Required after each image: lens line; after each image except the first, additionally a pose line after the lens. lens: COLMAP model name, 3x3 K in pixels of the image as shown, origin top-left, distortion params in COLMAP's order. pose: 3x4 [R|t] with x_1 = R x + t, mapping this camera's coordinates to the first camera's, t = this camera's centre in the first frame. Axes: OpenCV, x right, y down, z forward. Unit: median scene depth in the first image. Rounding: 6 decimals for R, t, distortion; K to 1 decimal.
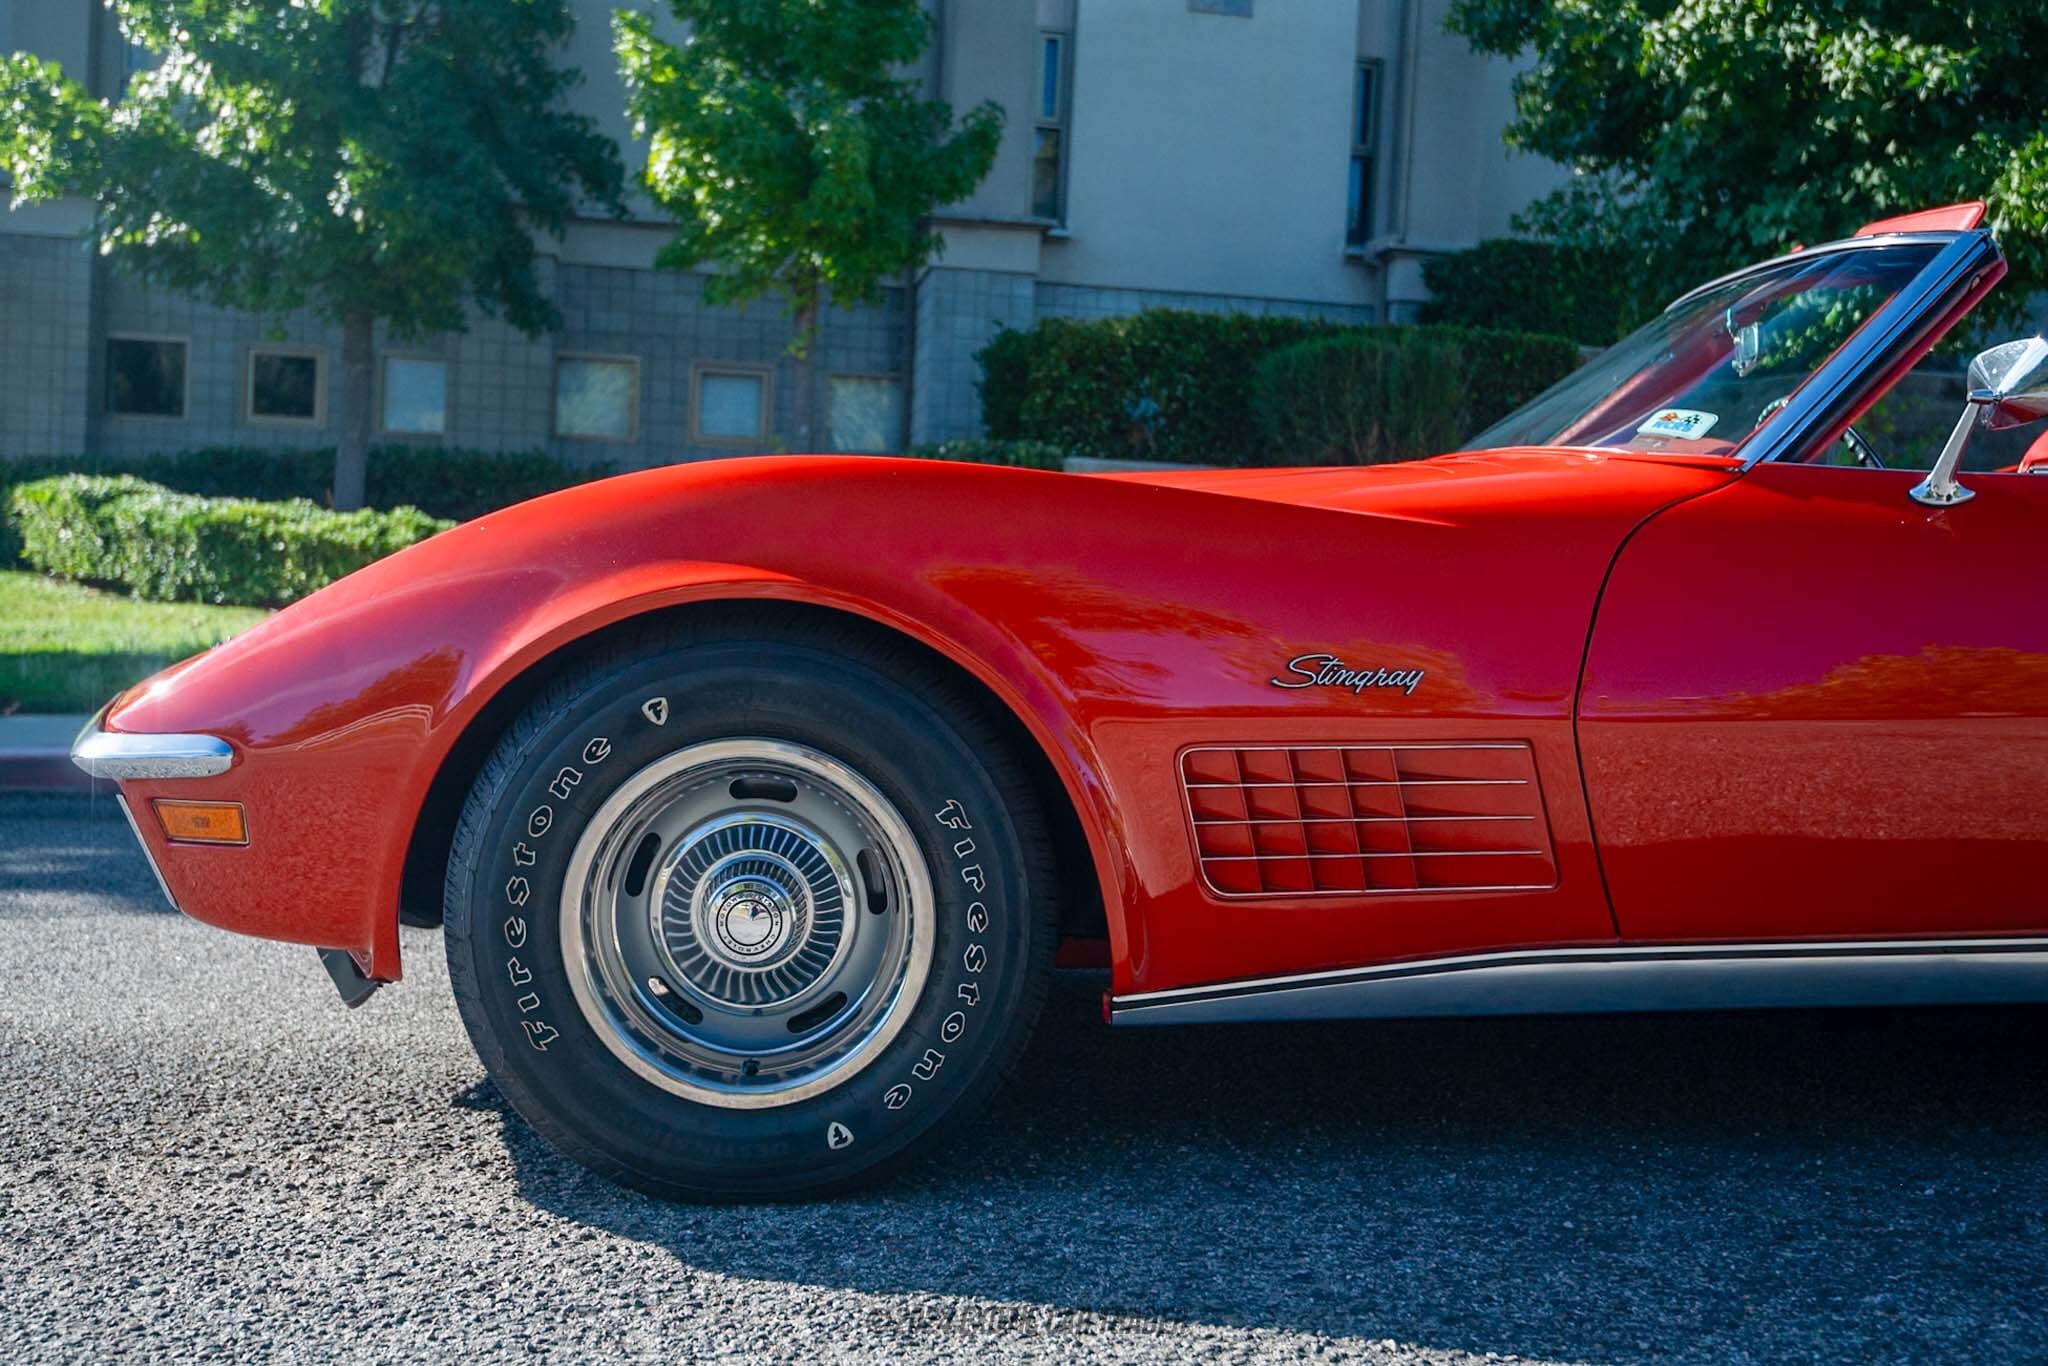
lens RADIAL K [[2135.7, 0, 1024.0], [0, 2135.7, 683.0], [0, 0, 1]] dist [0.006276, -0.026168]
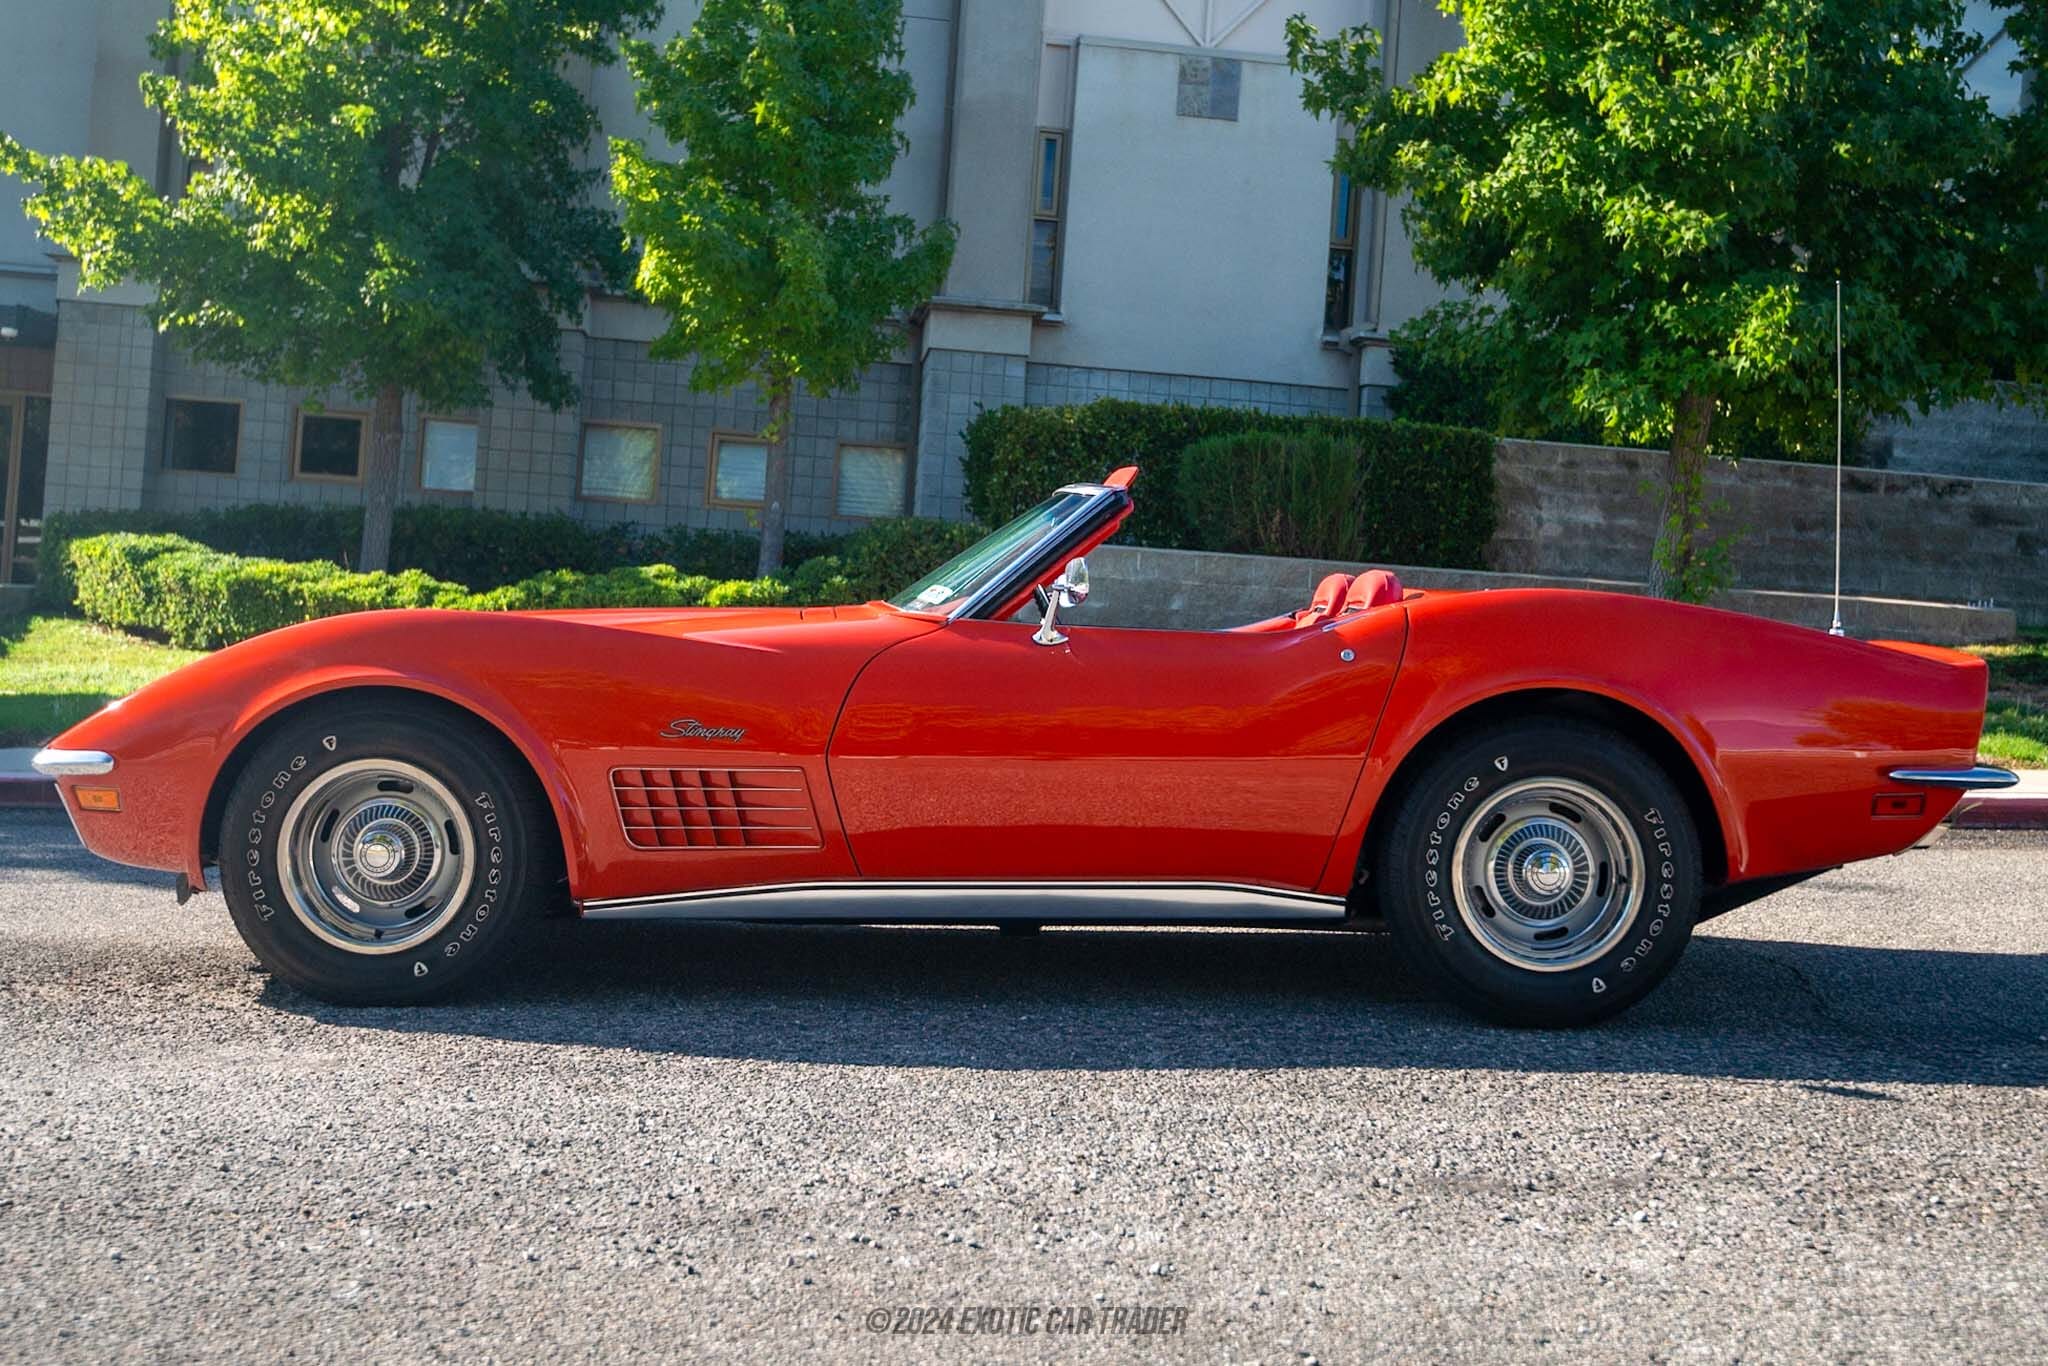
lens RADIAL K [[2179.3, 0, 1078.1], [0, 2179.3, 607.9], [0, 0, 1]] dist [0.002949, -0.010961]
pose [[0.999771, 0.017362, -0.012519, 0.068535], [-0.018078, 0.998063, -0.059534, -0.000510], [0.011461, 0.059747, 0.998148, -0.125517]]
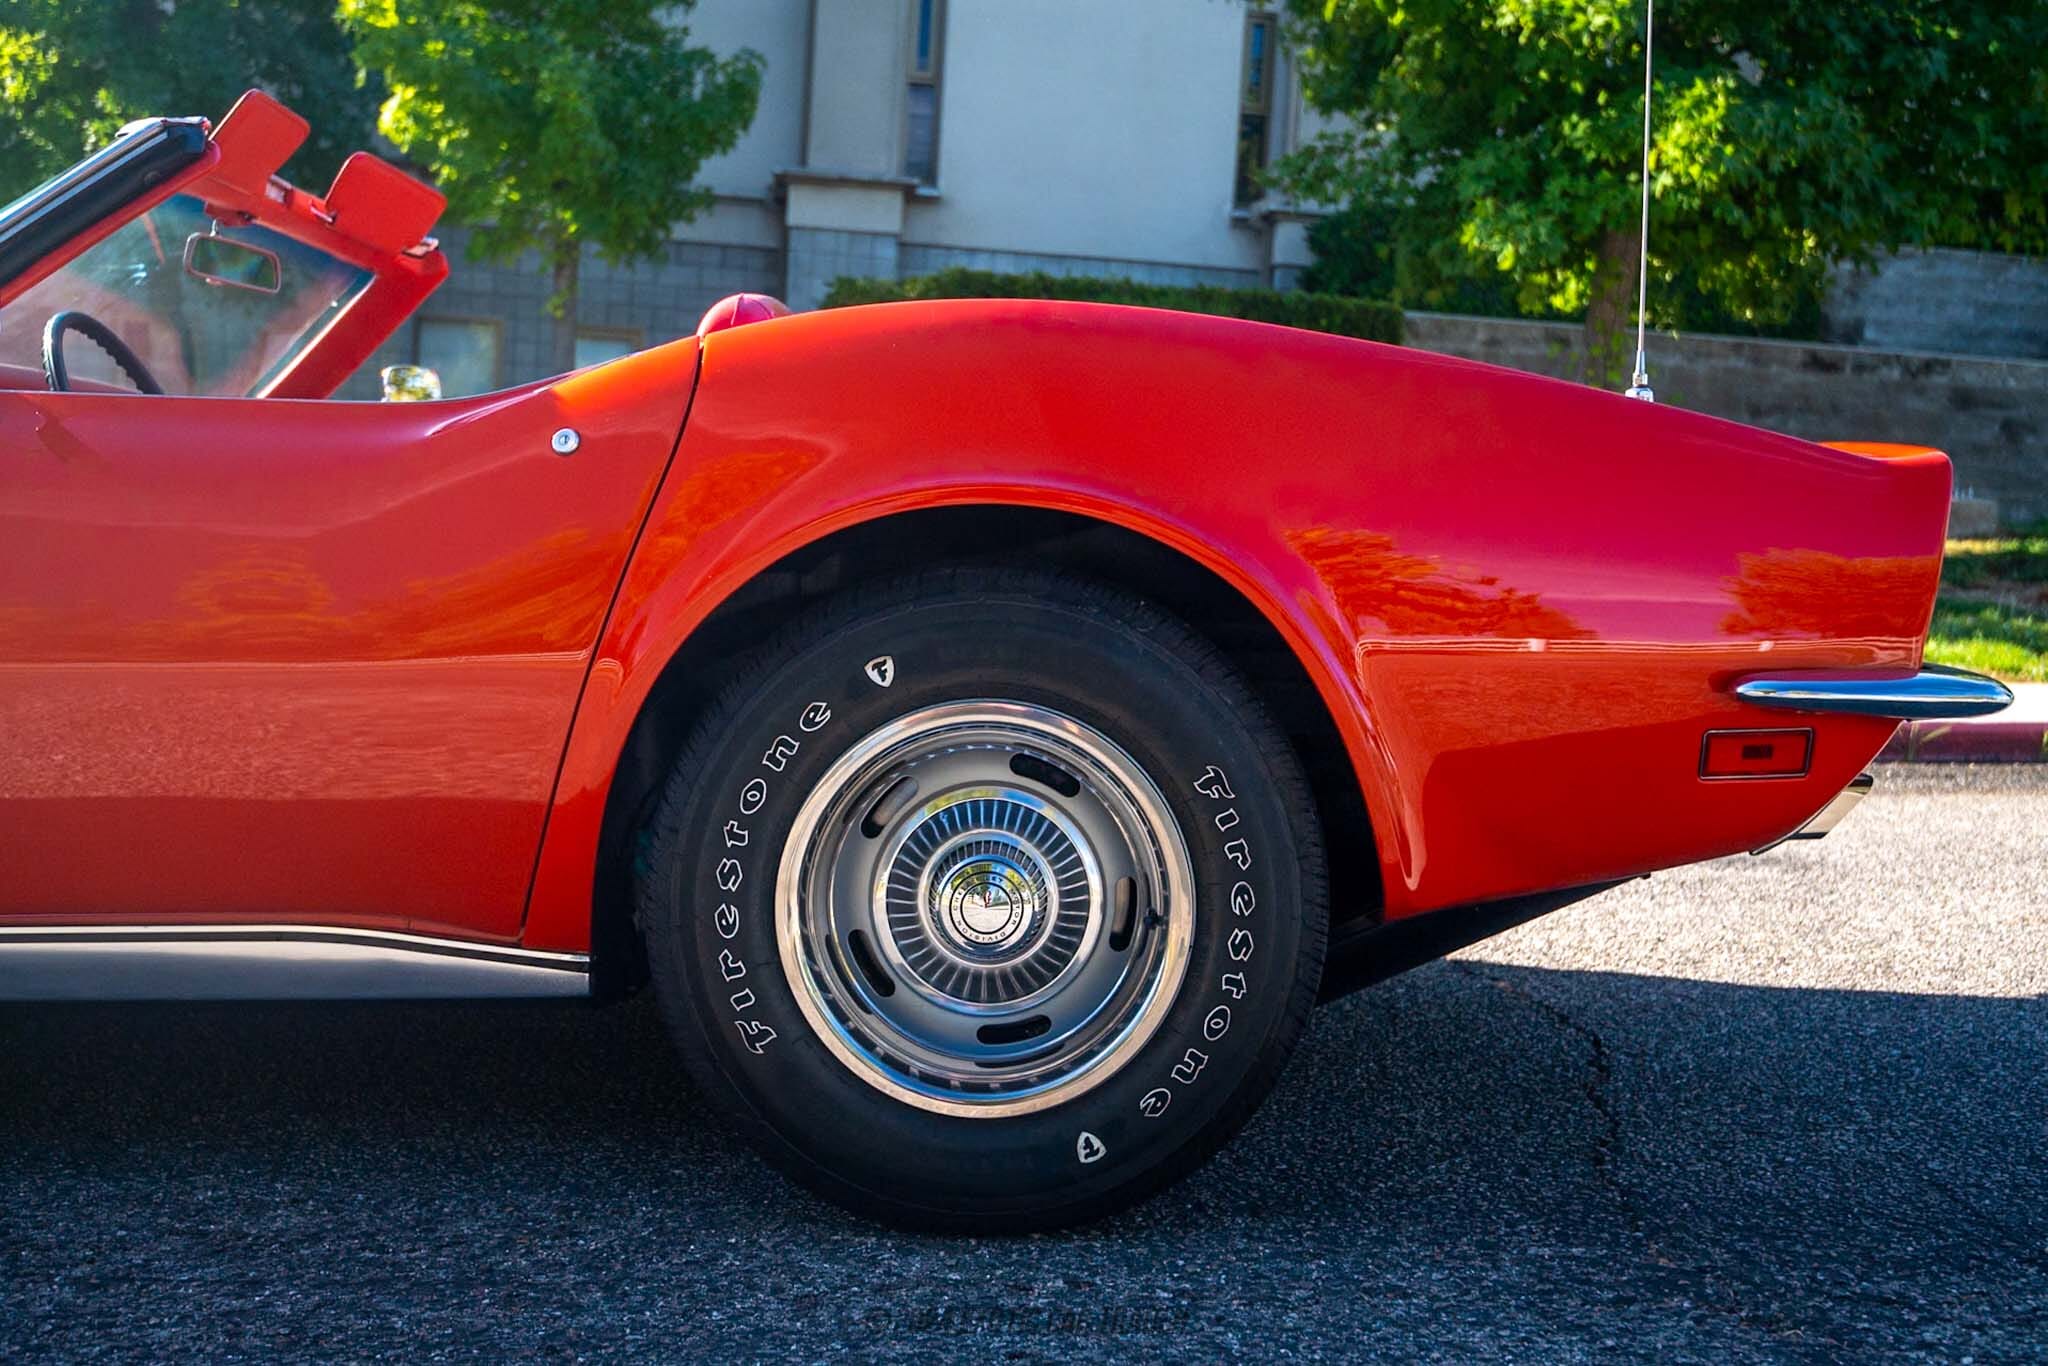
lens RADIAL K [[2187.7, 0, 1024.0], [0, 2187.7, 683.0], [0, 0, 1]] dist [0.008734, -0.031610]
pose [[0.999686, 0.010814, -0.022596, 0.126846], [-0.010594, 0.999896, 0.009835, 0.001010], [0.022700, -0.009592, 0.999696, 0.016612]]
